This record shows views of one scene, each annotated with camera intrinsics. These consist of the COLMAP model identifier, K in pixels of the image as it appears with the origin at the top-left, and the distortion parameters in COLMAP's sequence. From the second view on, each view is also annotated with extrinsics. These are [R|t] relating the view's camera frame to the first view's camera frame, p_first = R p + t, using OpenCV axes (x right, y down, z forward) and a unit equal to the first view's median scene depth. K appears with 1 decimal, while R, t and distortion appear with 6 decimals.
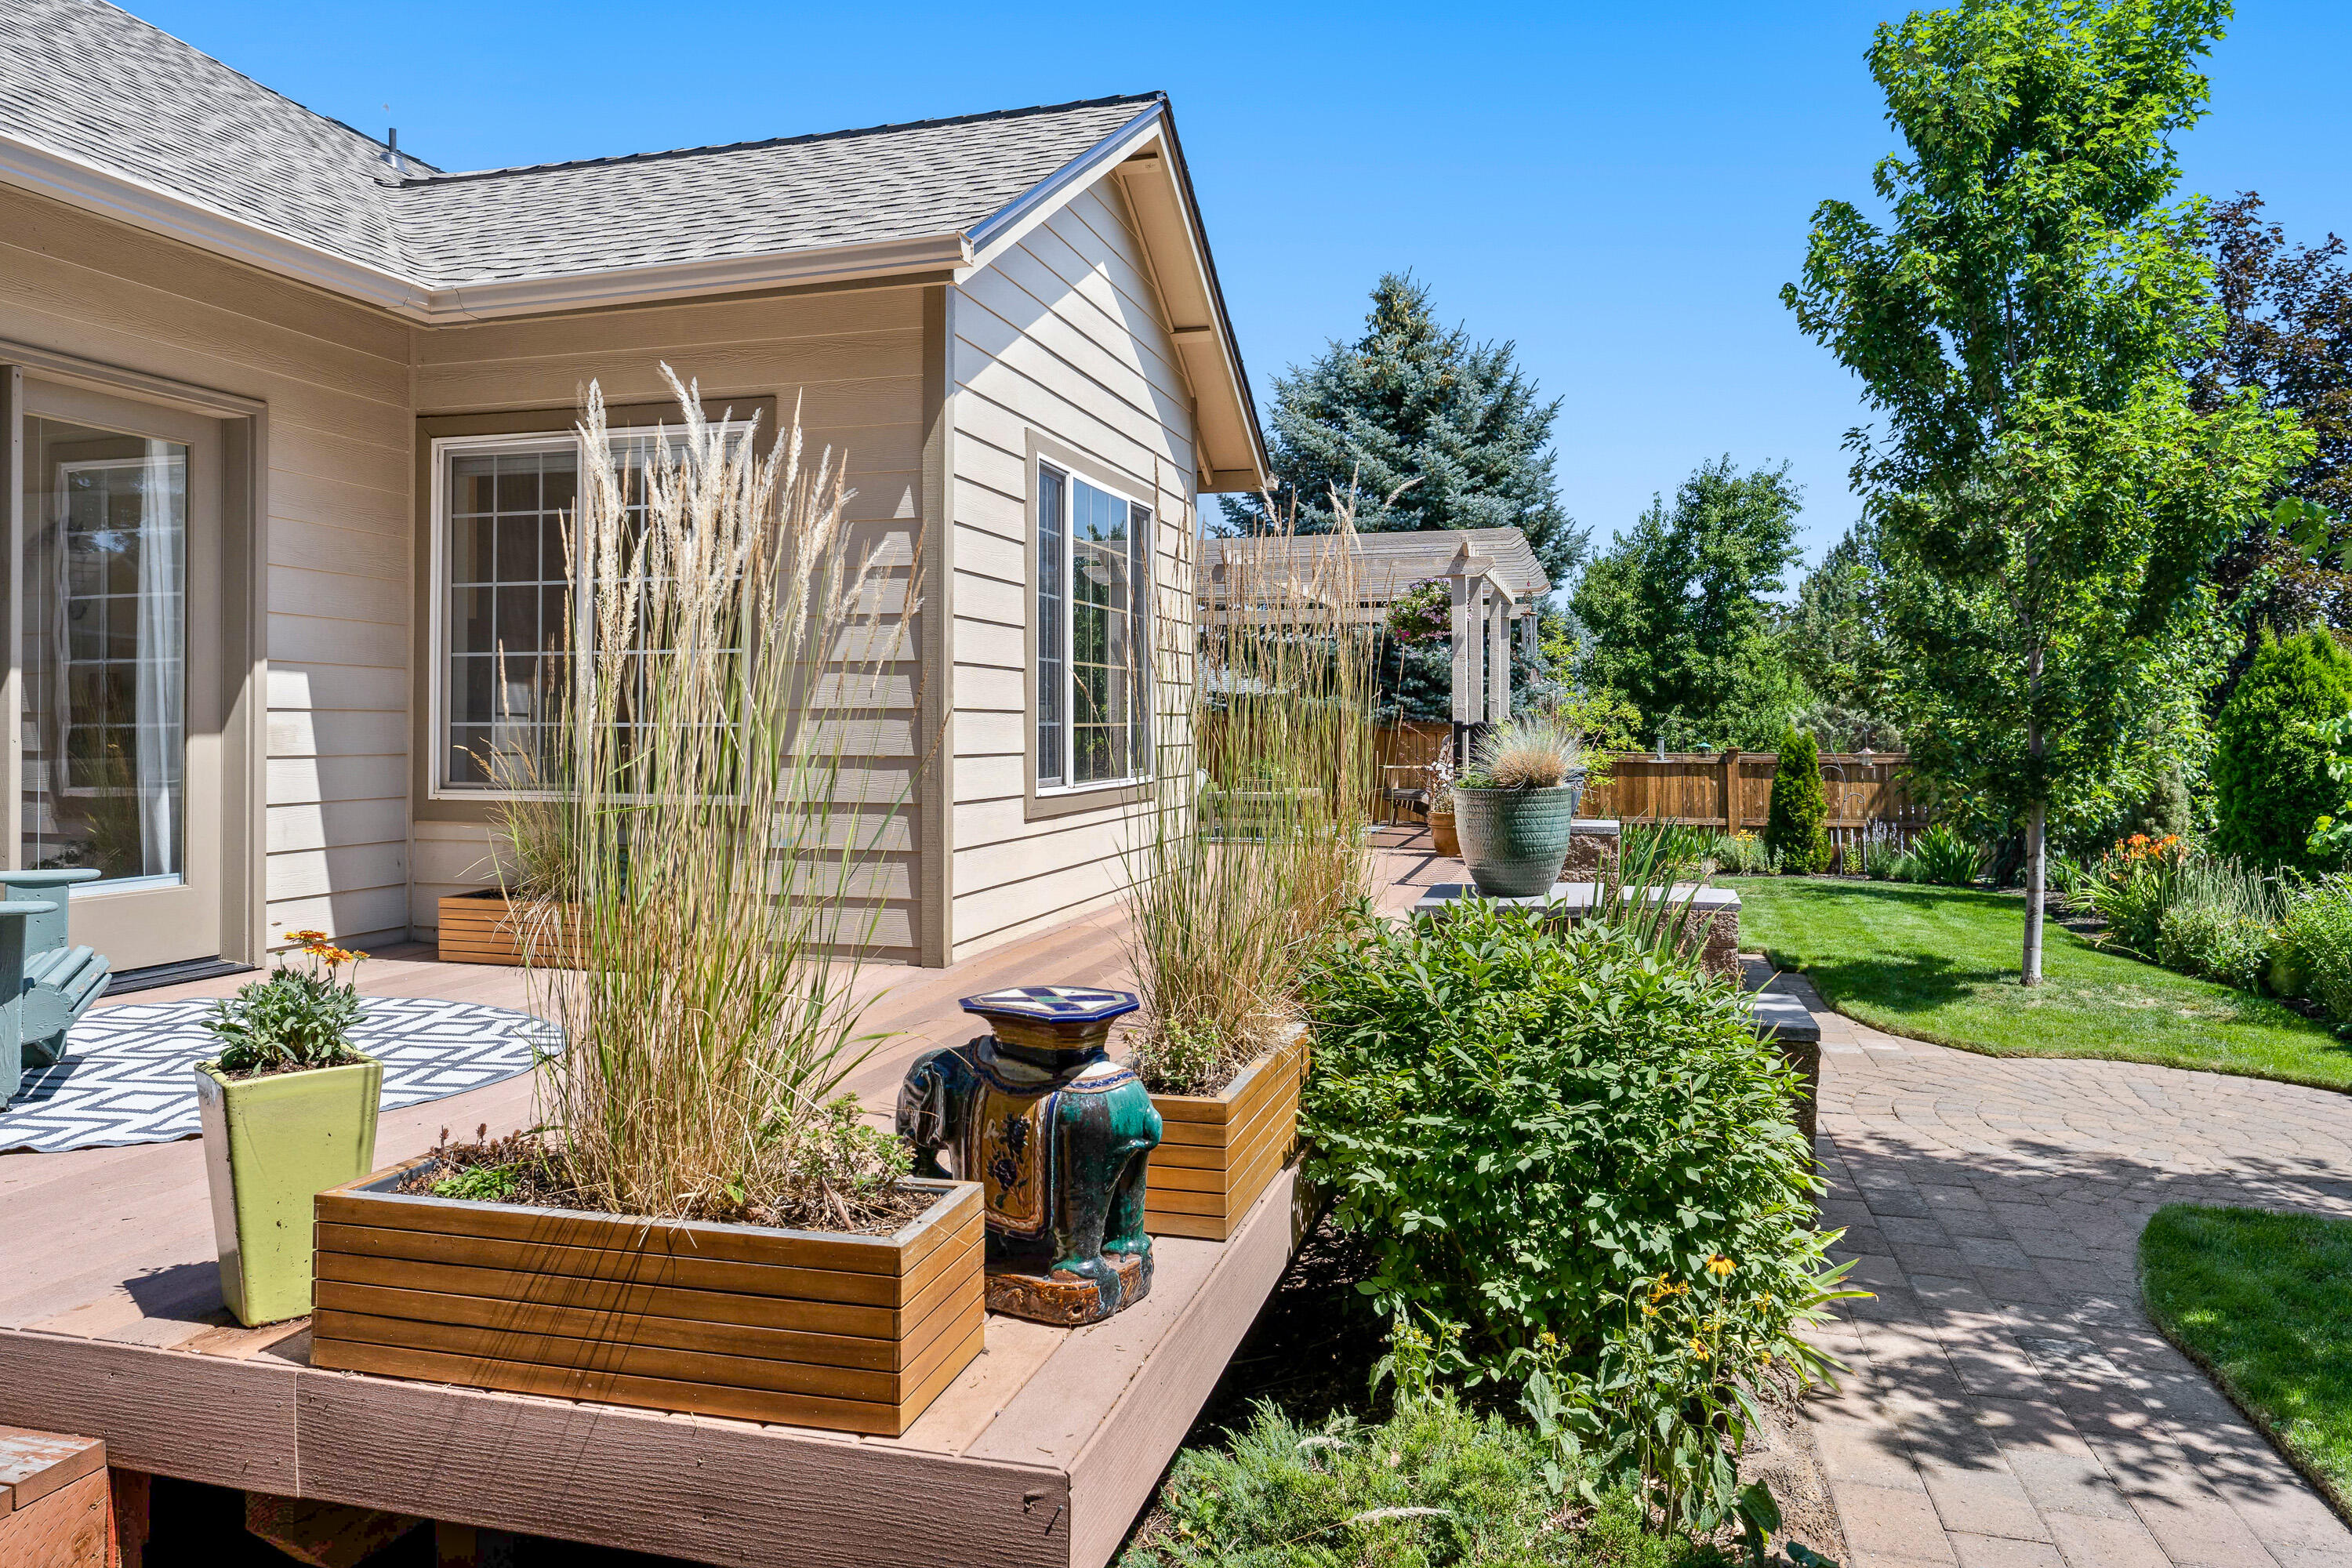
lens RADIAL K [[1565.8, 0, 1221.6], [0, 1565.8, 727.8], [0, 0, 1]] dist [0.022486, -0.002155]
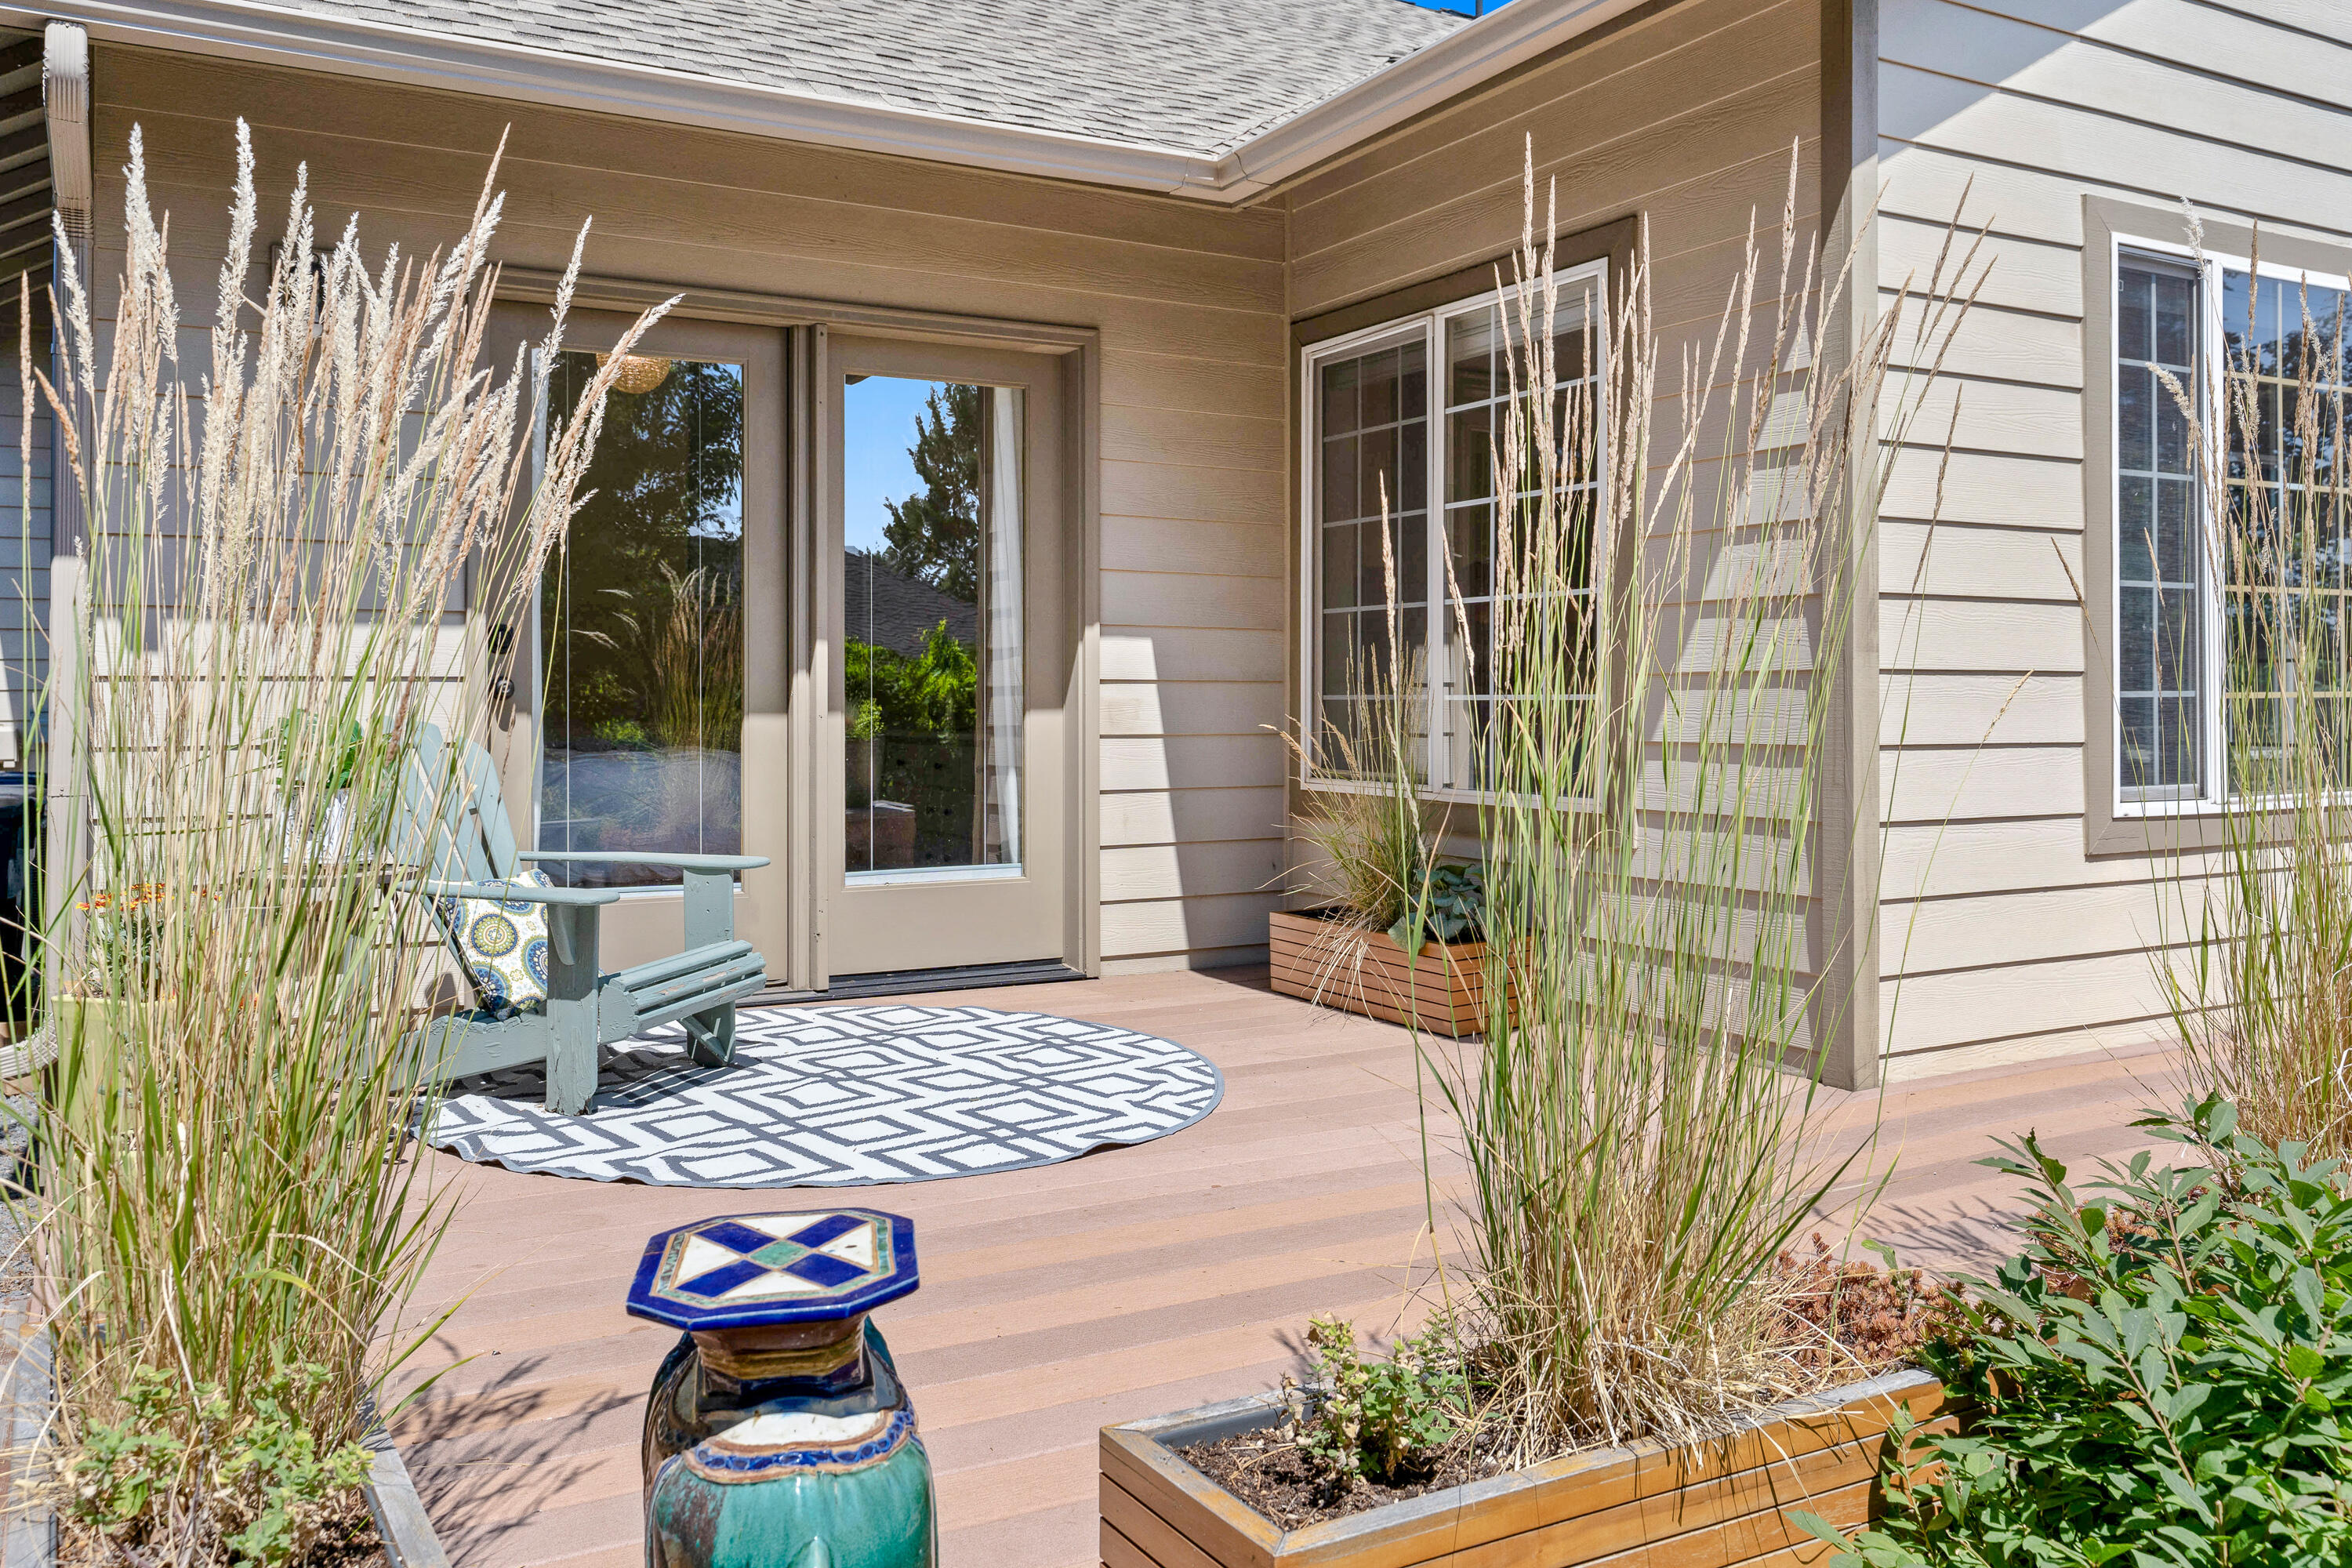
lens RADIAL K [[1957.0, 0, 1013.1], [0, 1957.0, 697.4], [0, 0, 1]] dist [0.018532, -0.011385]
pose [[0.705068, -0.002866, -0.709134, 0.125966], [0.002308, 0.999996, -0.001747, -0.000975], [0.709136, -0.000405, 0.705072, 0.201527]]
